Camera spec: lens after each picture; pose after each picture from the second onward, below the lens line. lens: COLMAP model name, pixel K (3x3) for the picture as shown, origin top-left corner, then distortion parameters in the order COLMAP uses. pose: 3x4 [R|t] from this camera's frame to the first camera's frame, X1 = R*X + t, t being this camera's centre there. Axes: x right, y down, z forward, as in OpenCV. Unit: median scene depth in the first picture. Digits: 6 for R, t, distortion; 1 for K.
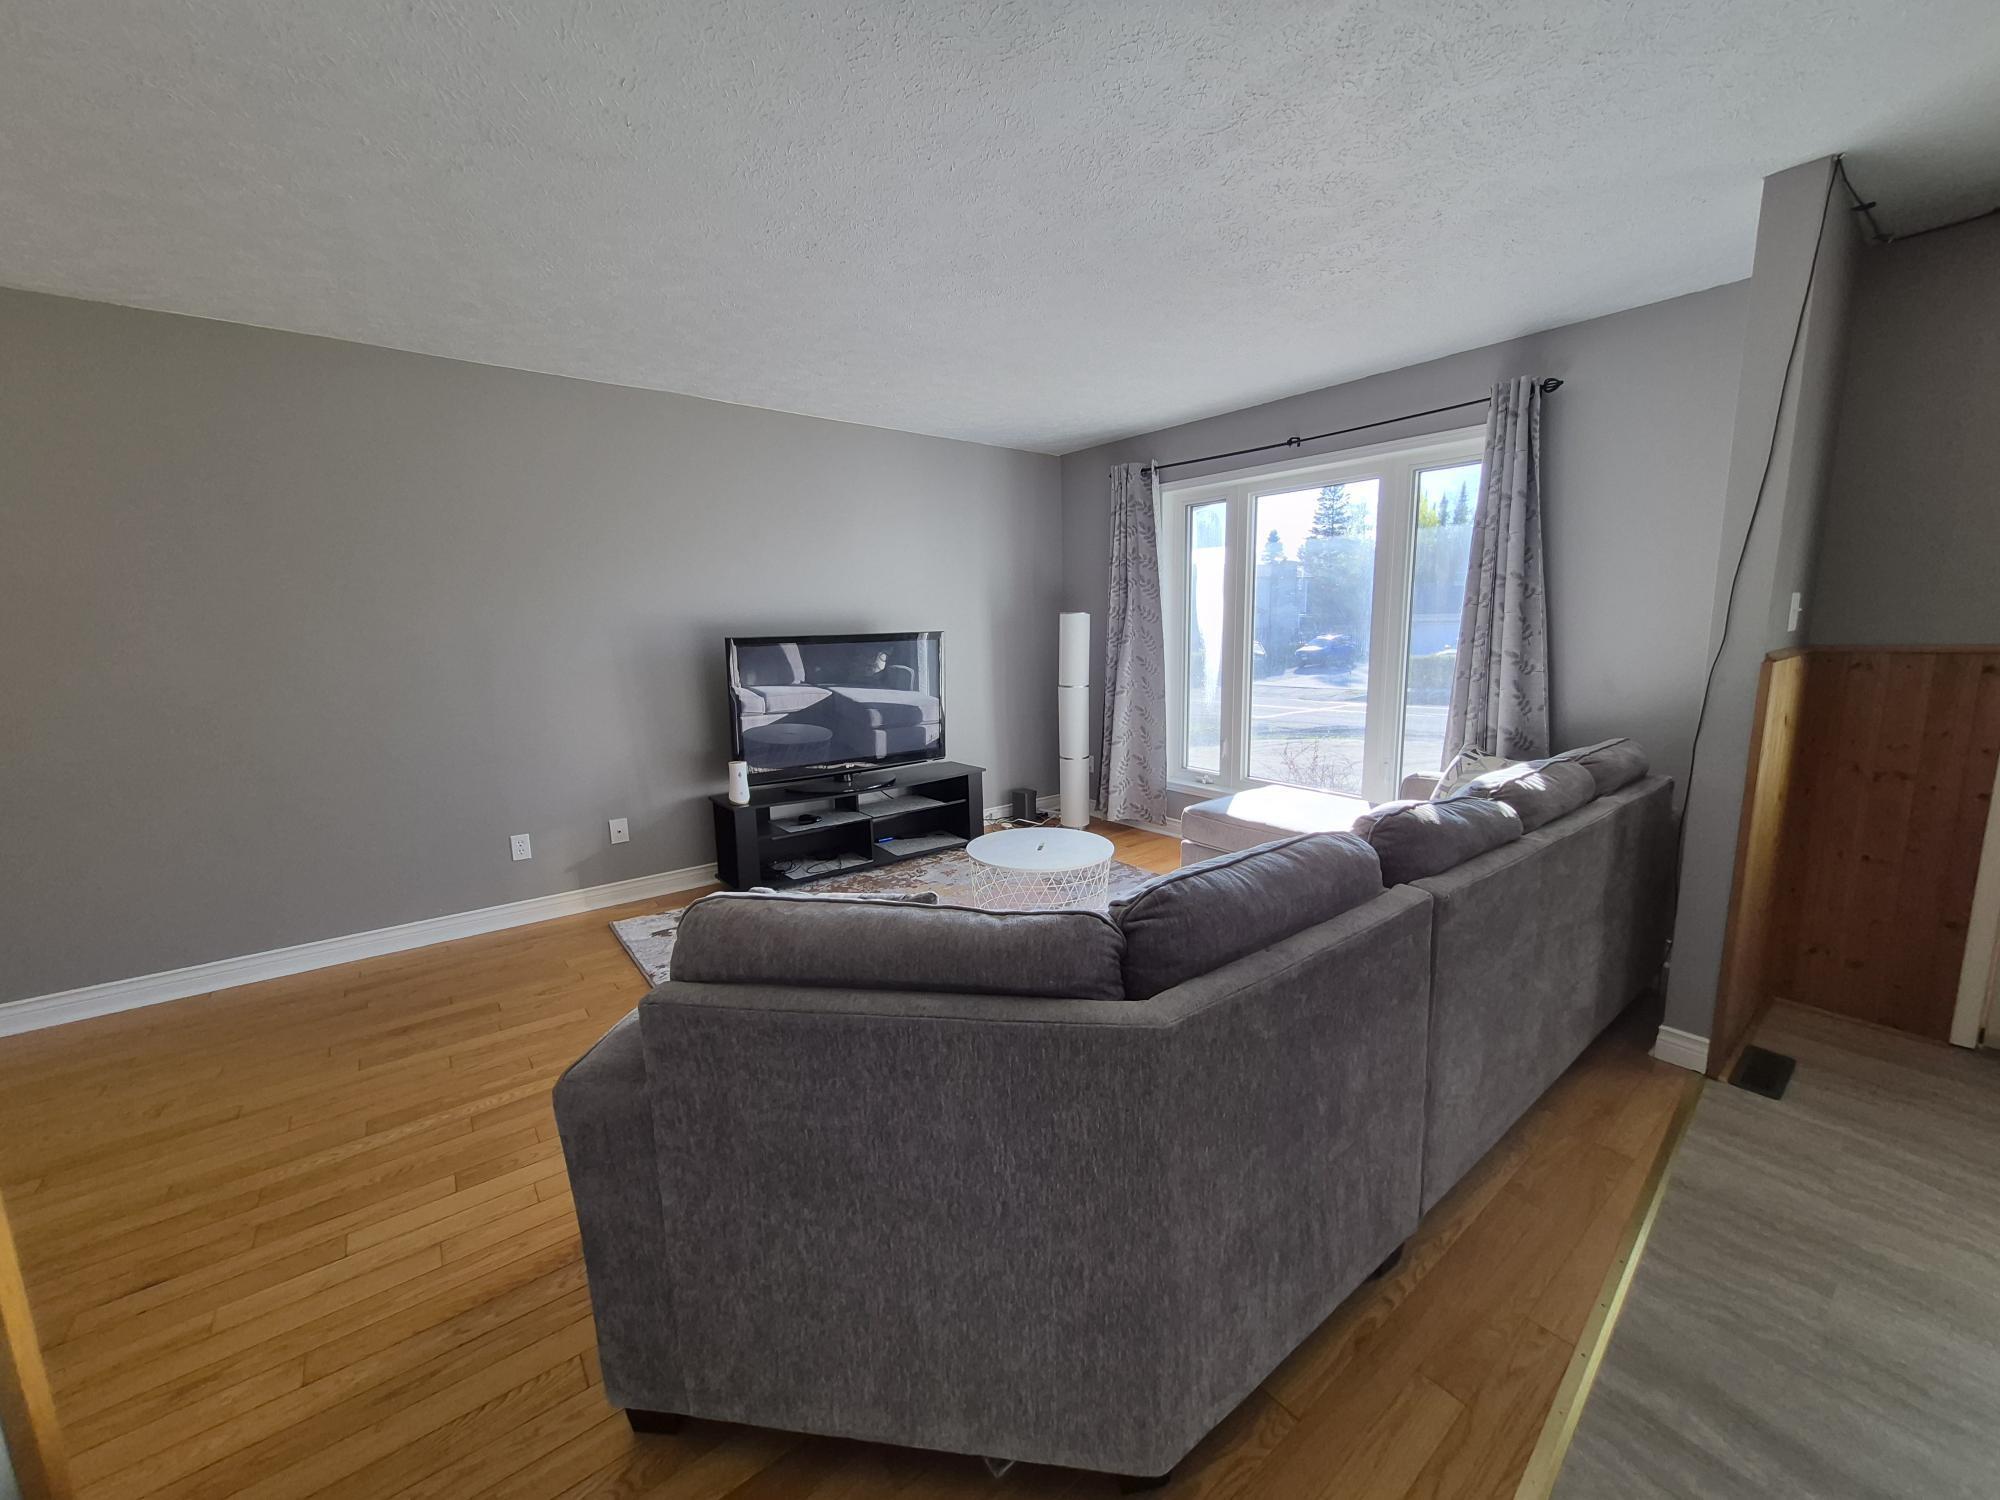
lens RADIAL K [[782.7, 0, 1034.5], [0, 782.7, 743.9], [0, 0, 1]] dist [0.009992, -0.006405]
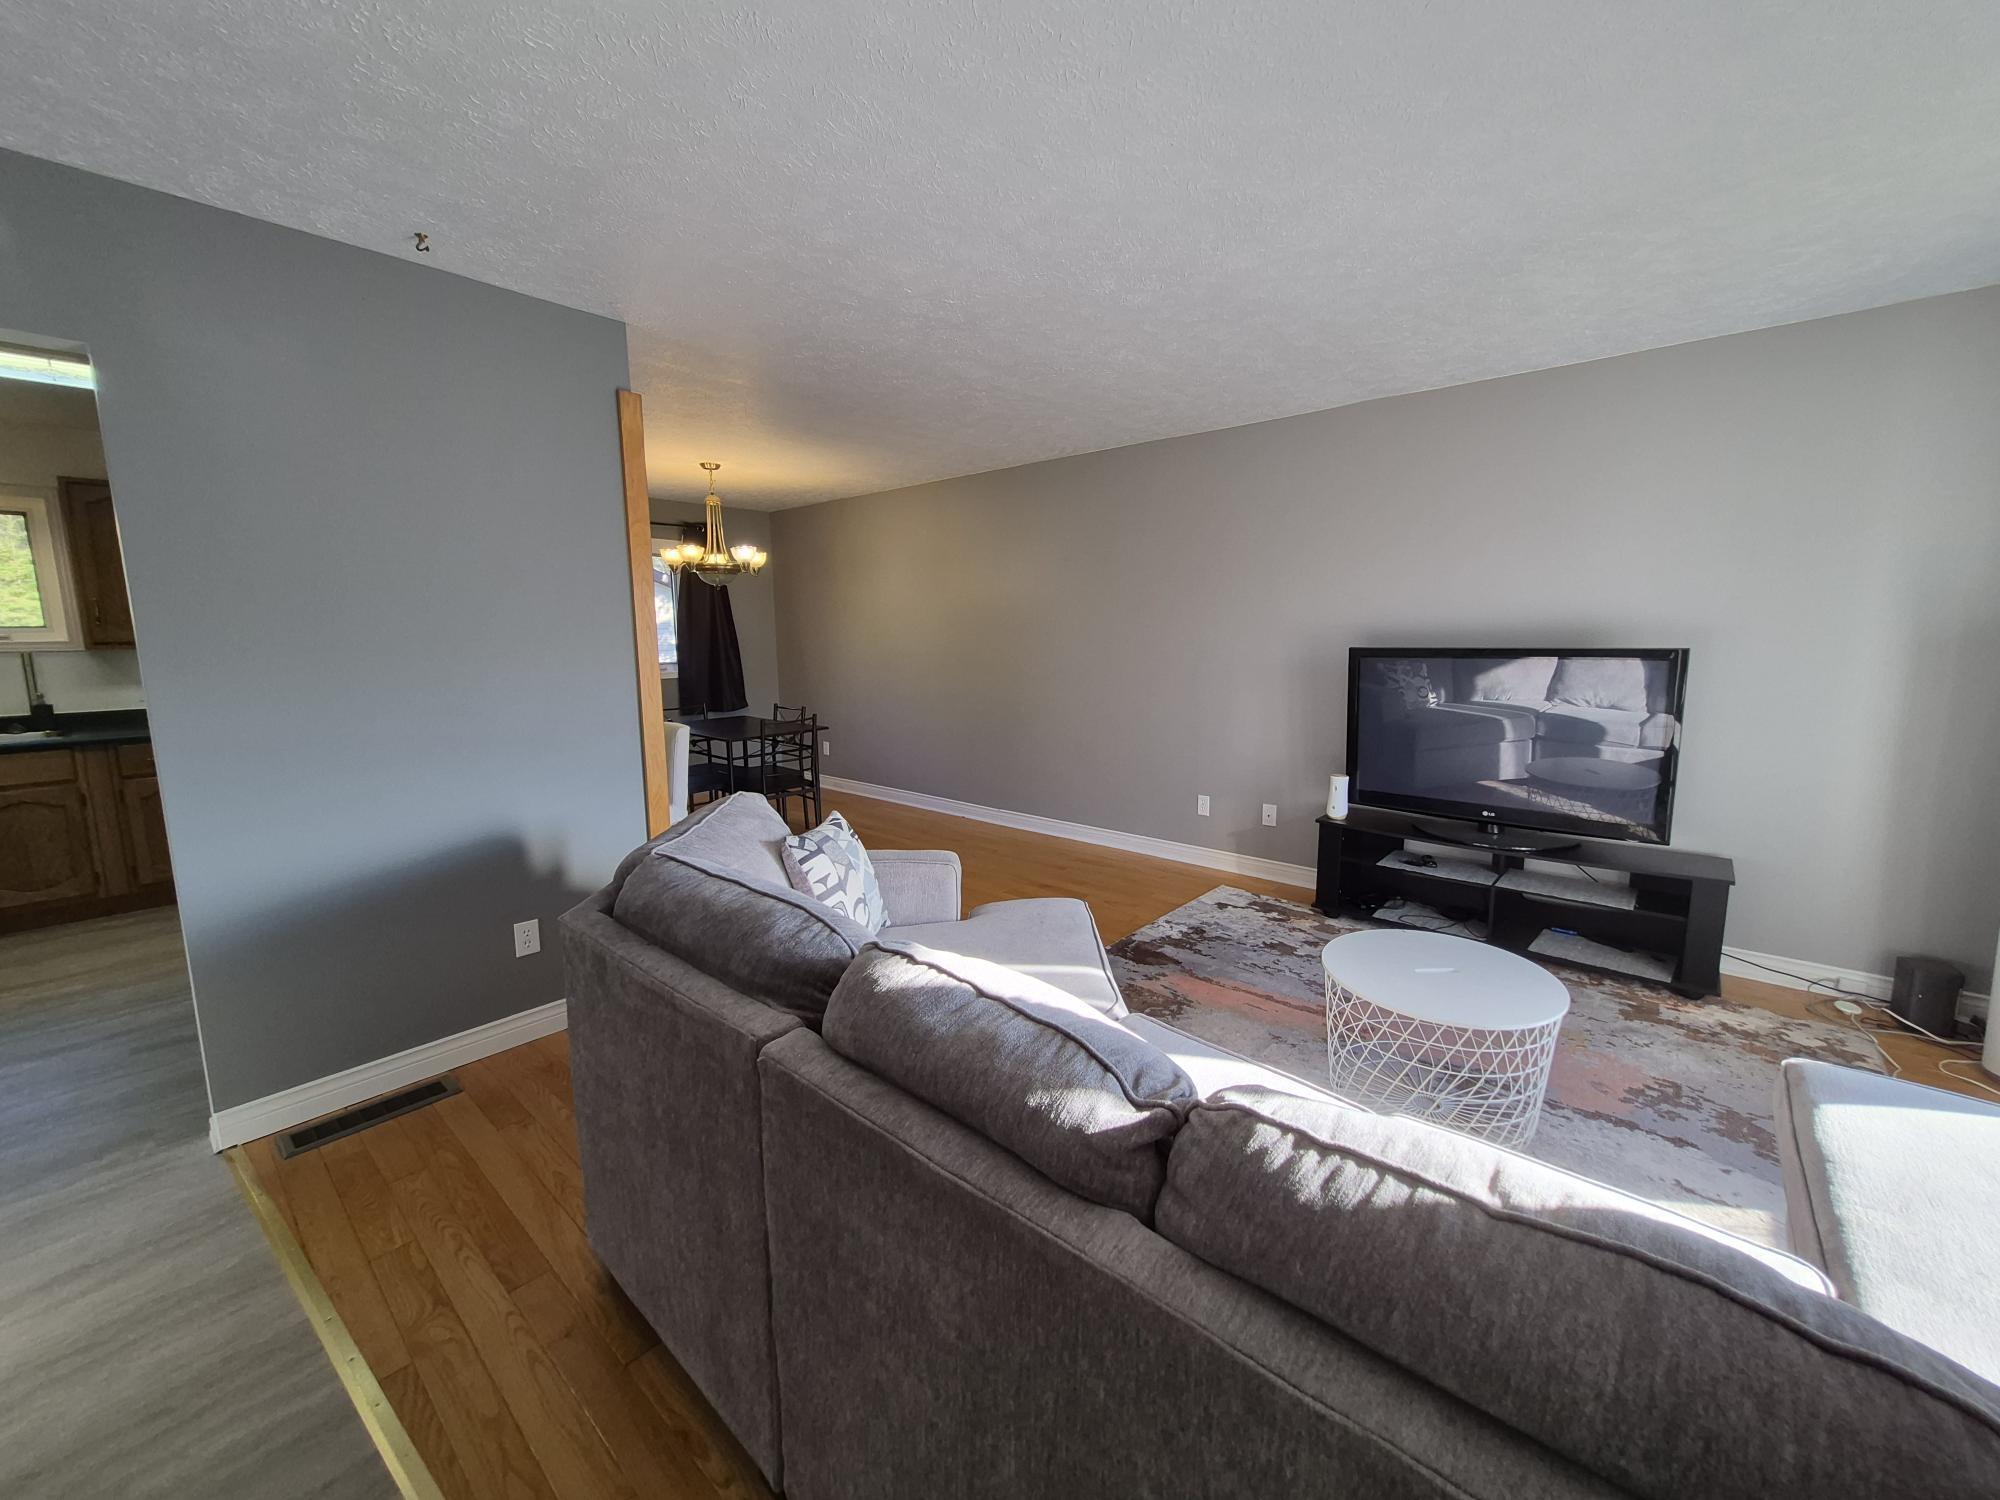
lens RADIAL K [[782.7, 0, 1034.5], [0, 782.7, 743.9], [0, 0, 1]] dist [0.009992, -0.006405]
pose [[0.186975, 0.151828, -0.970561, 0.446906], [-0.149938, 0.980819, 0.124548, -0.072895], [0.970855, 0.122236, 0.206153, 0.394736]]
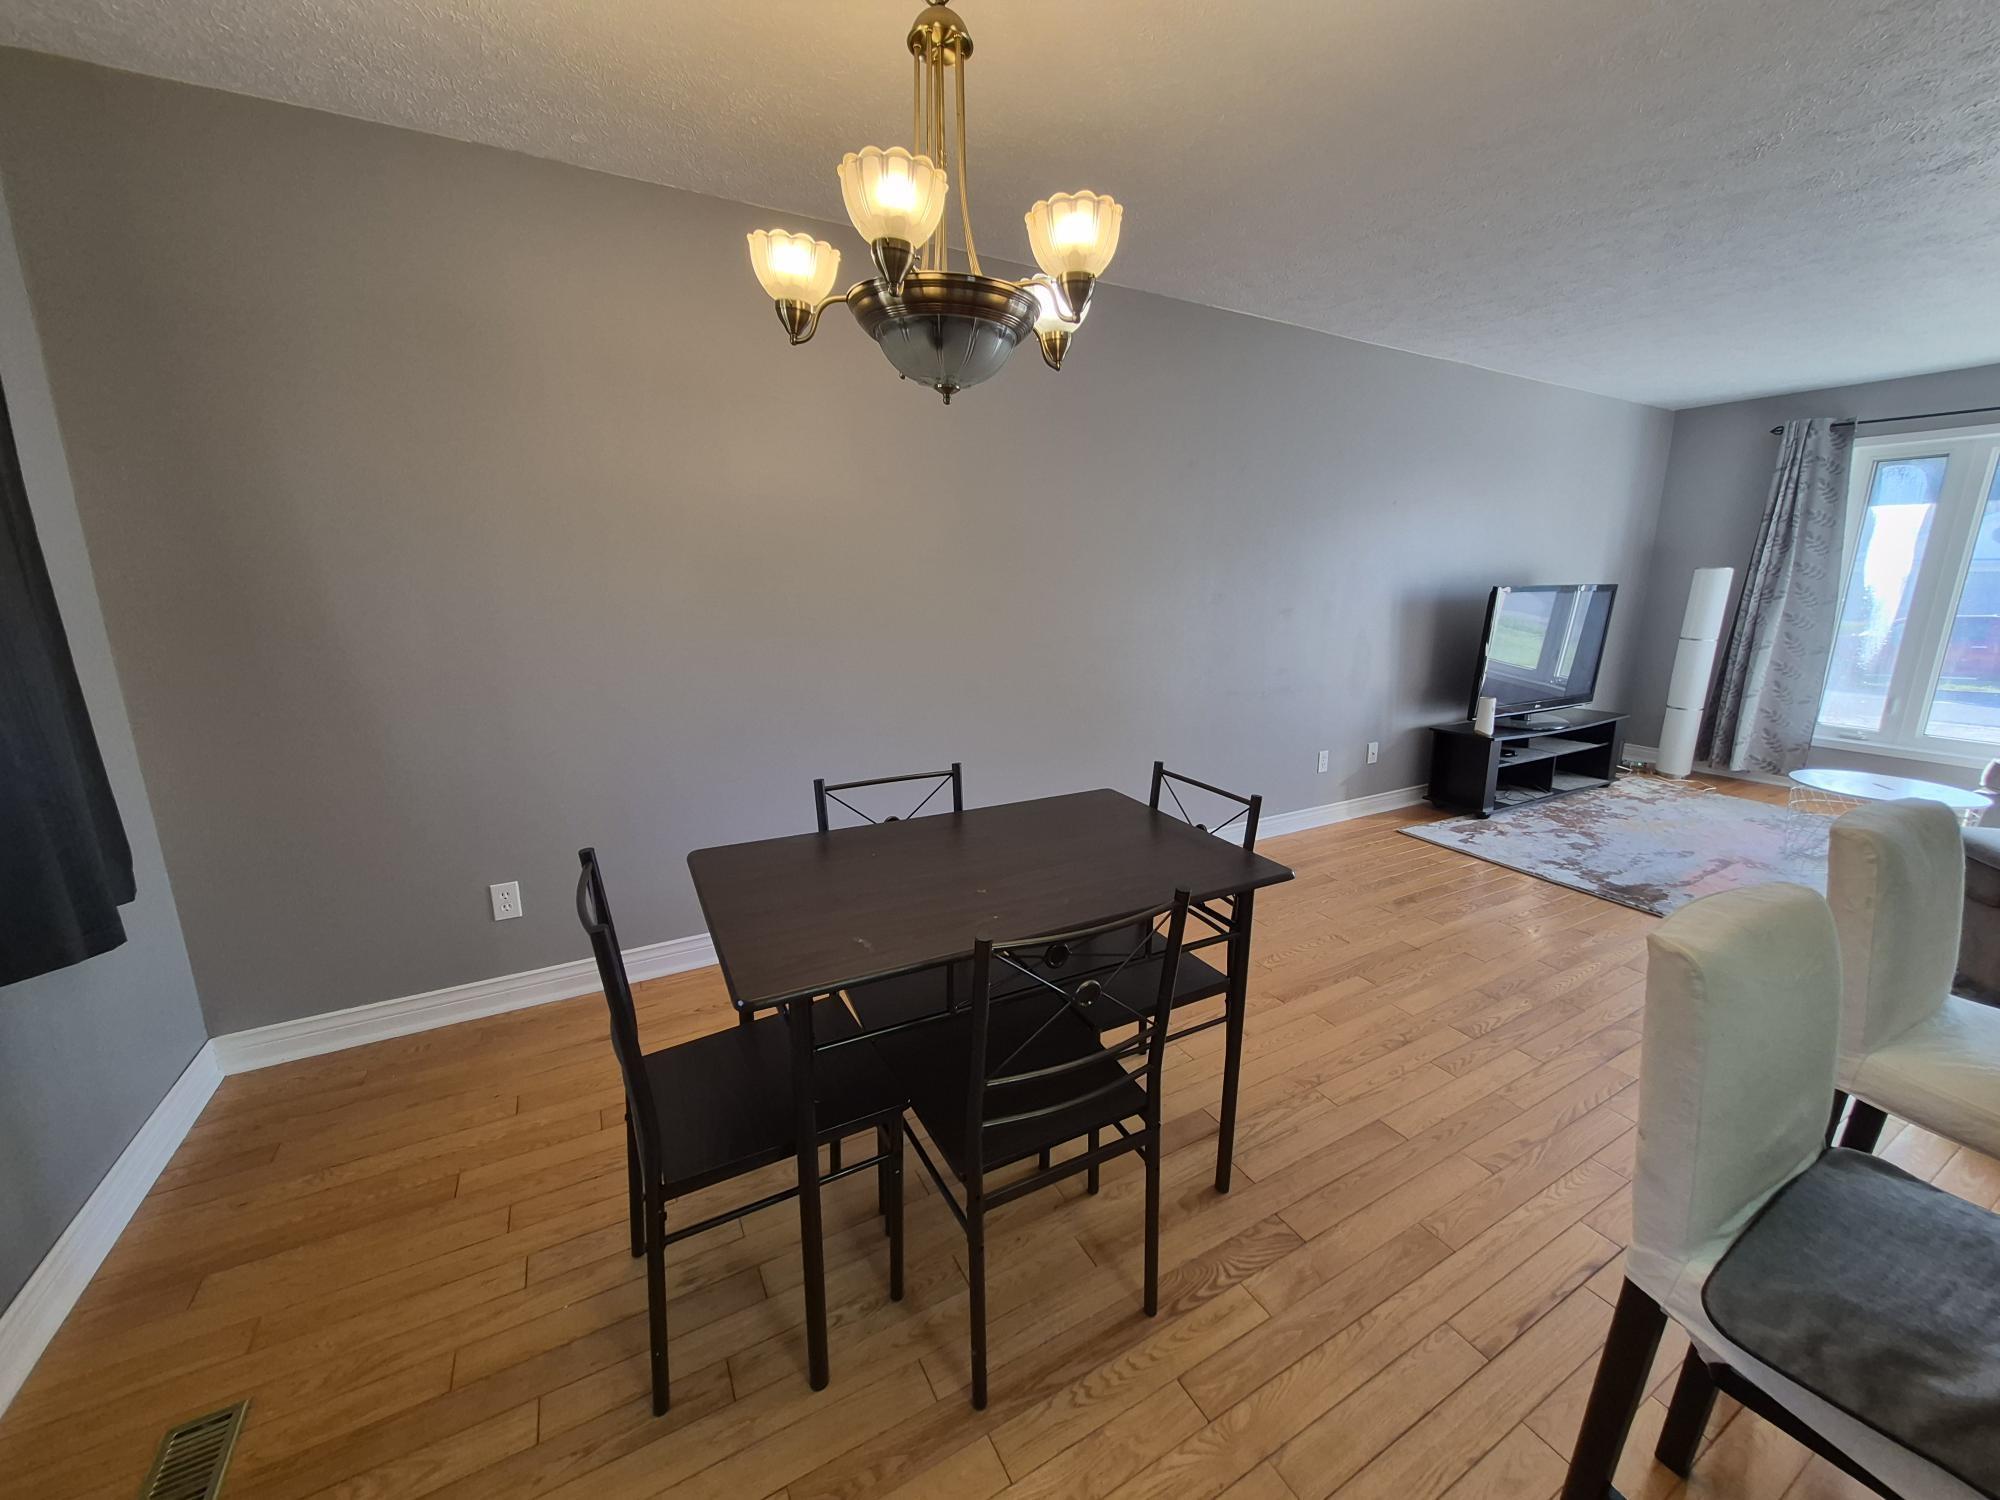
lens RADIAL K [[782.7, 0, 1034.5], [0, 782.7, 743.9], [0, 0, 1]] dist [0.009992, -0.006405]
pose [[0.987537, 0.052562, -0.148348, -0.785224], [-0.043430, 0.996995, 0.064140, 0.041721], [0.151273, -0.056898, 0.986853, -0.198474]]
